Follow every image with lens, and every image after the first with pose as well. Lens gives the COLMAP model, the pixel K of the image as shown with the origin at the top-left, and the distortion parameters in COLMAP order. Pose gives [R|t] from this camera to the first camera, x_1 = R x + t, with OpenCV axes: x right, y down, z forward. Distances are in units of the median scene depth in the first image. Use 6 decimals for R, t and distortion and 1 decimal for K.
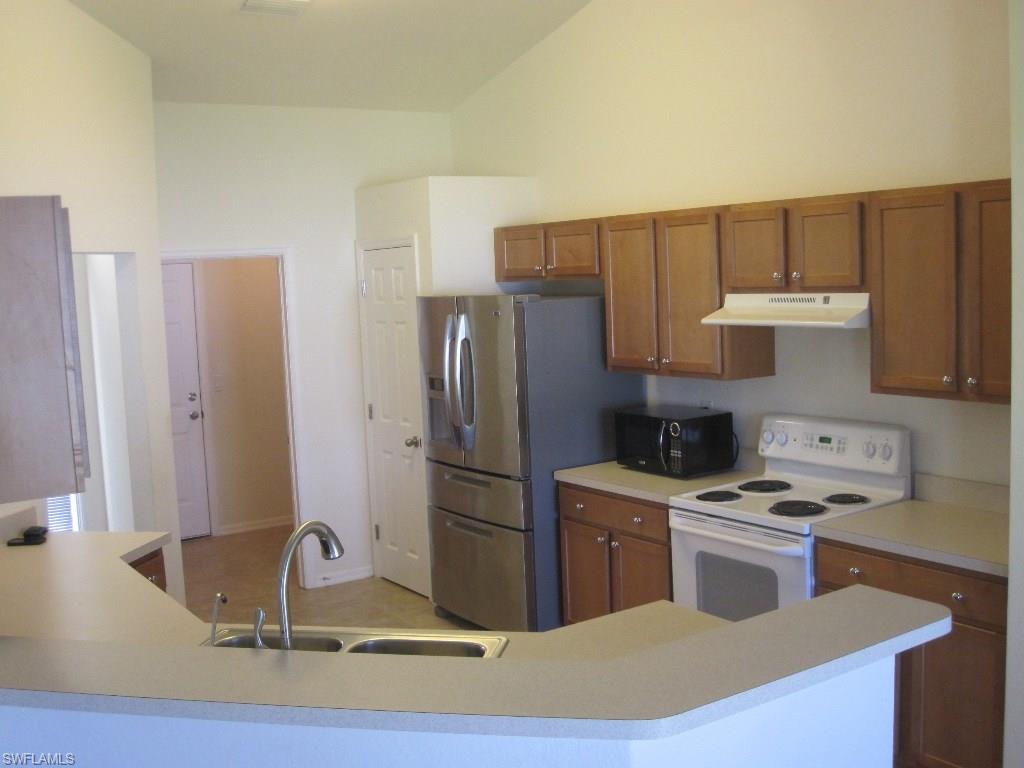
lens RADIAL K [[1108.5, 0, 518.4], [0, 1108.5, 384.8], [0, 0, 1]] dist [-0.118254, 0.000000]
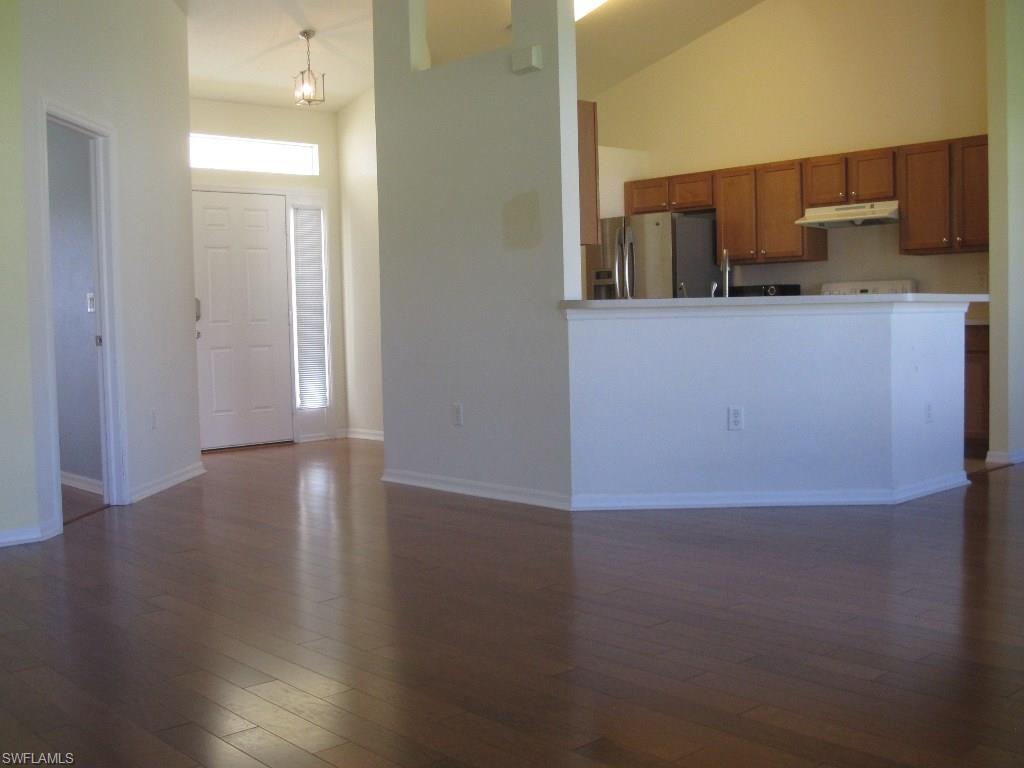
lens RADIAL K [[1108.5, 0, 505.3], [0, 1108.5, 382.5], [0, 0, 1]] dist [-0.118254, 0.000000]
pose [[0.990913, 0.010254, 0.134115, -0.519374], [-0.003791, 0.998823, -0.048364, 0.281548], [-0.134453, 0.047416, 0.989785, -0.643120]]
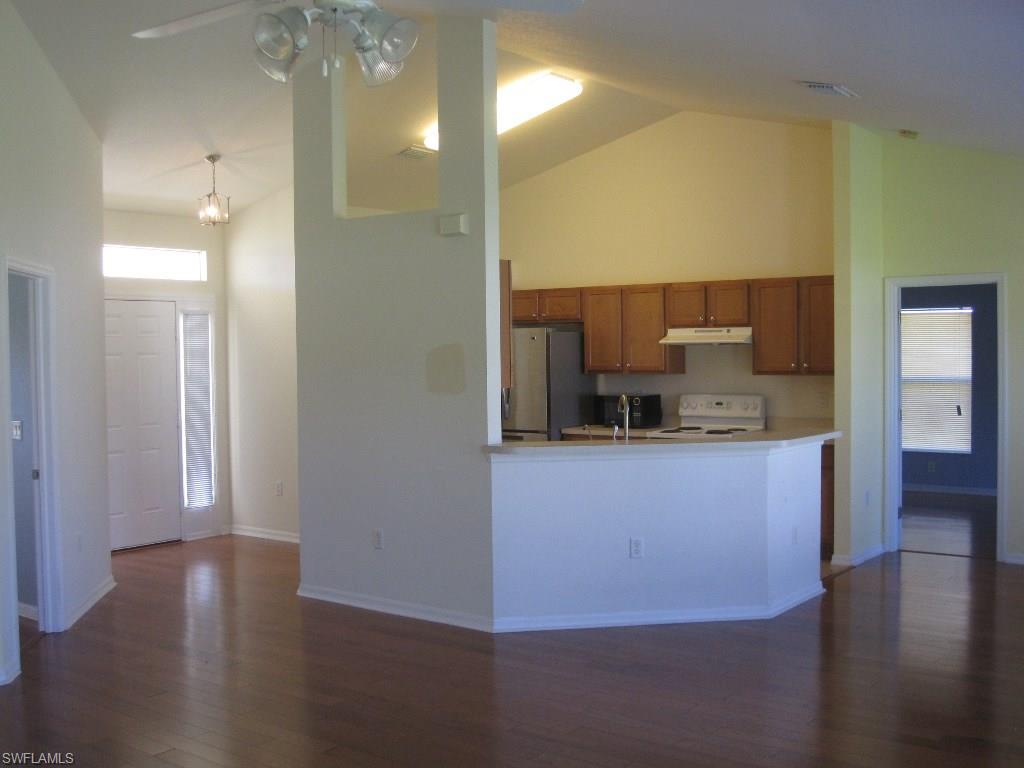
lens RADIAL K [[1108.5, 0, 515.7], [0, 1108.5, 384.4], [0, 0, 1]] dist [-0.118254, 0.000000]
pose [[0.948454, 0.021684, 0.316173, -0.686268], [0.003699, 0.996831, -0.079463, 0.170090], [-0.316895, 0.076537, 0.945368, -0.748635]]
